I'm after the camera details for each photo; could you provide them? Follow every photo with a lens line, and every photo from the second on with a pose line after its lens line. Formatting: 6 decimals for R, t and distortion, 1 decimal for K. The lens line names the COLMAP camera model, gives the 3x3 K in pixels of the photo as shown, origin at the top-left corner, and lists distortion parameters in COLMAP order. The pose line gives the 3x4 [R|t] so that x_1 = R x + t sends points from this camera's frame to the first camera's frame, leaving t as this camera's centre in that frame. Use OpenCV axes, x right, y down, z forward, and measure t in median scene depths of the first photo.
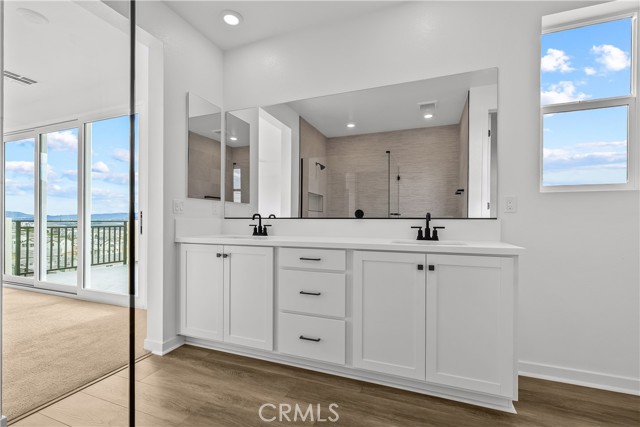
lens RADIAL K [[280.0, 0, 315.4], [0, 280.0, 219.8], [0, 0, 1]] dist [0.002993, 0.000365]
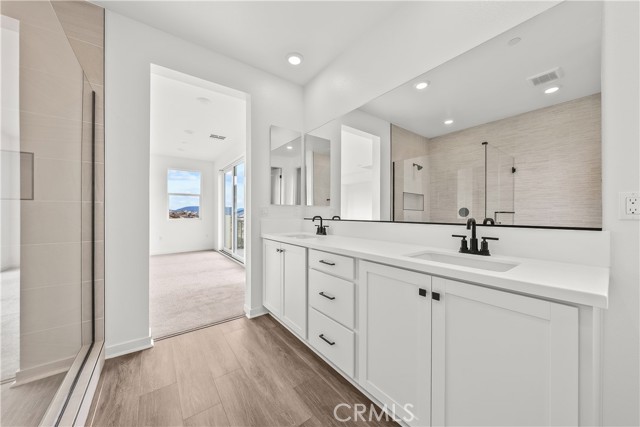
lens RADIAL K [[222.2, 0, 319.2], [0, 222.2, 212.3], [0, 0, 1]] dist [-0.002879, -0.000335]
pose [[0.855101, -0.006366, -0.518422, 0.280965], [0.002445, 0.999963, -0.008247, -0.029373], [0.518455, 0.005785, 0.855085, 0.204212]]
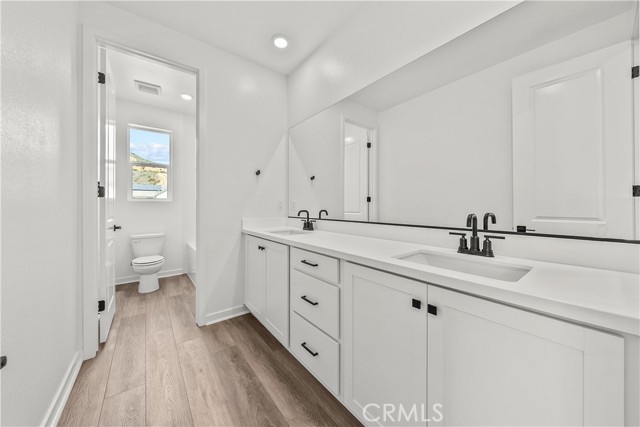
lens RADIAL K [[222.2, 0, 318.0], [0, 222.2, 208.8], [0, 0, 1]] dist [-0.002879, -0.000335]
pose [[0.865678, 0.001570, -0.500598, 0.271201], [0.003231, 0.999957, 0.008722, -0.033238], [0.500590, -0.009168, 0.865636, 0.280163]]
